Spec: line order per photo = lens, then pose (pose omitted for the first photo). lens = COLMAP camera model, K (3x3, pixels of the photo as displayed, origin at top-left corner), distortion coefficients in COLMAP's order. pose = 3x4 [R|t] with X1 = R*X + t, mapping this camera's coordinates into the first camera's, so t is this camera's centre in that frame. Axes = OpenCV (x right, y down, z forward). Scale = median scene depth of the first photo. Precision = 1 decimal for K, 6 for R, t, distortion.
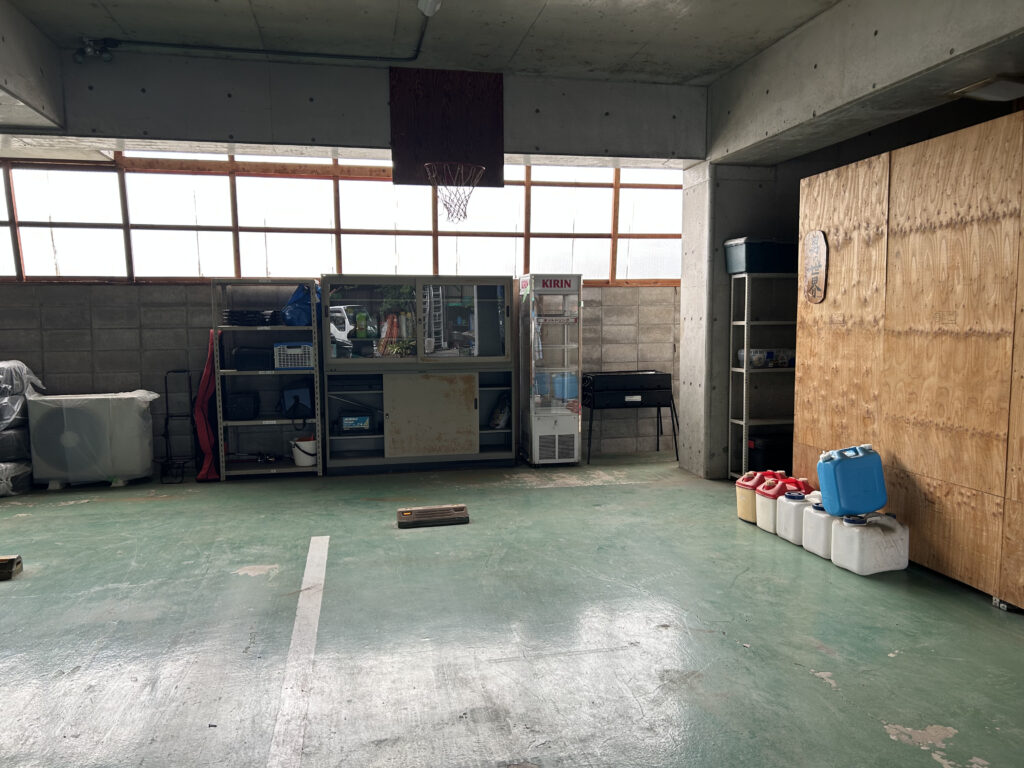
lens RADIAL K [[770.0, 0, 513.3], [0, 770.0, 387.2], [0, 0, 1]] dist [0.012591, -0.002768]
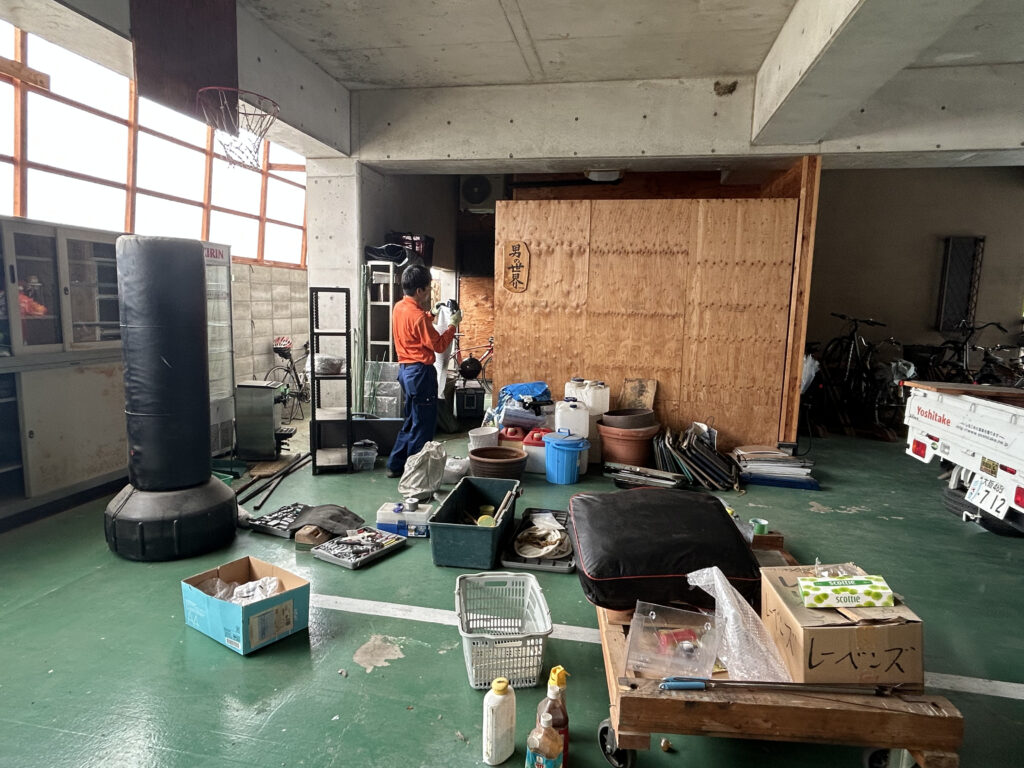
lens RADIAL K [[610.7, 0, 512.2], [0, 610.7, 383.2], [0, 0, 1]] dist [-0.001060, -0.001842]
pose [[0.387910, -0.102819, 0.915945, -0.710539], [0.054017, 0.994586, 0.088771, -0.045461], [-0.920113, 0.015041, 0.391364, 0.611750]]
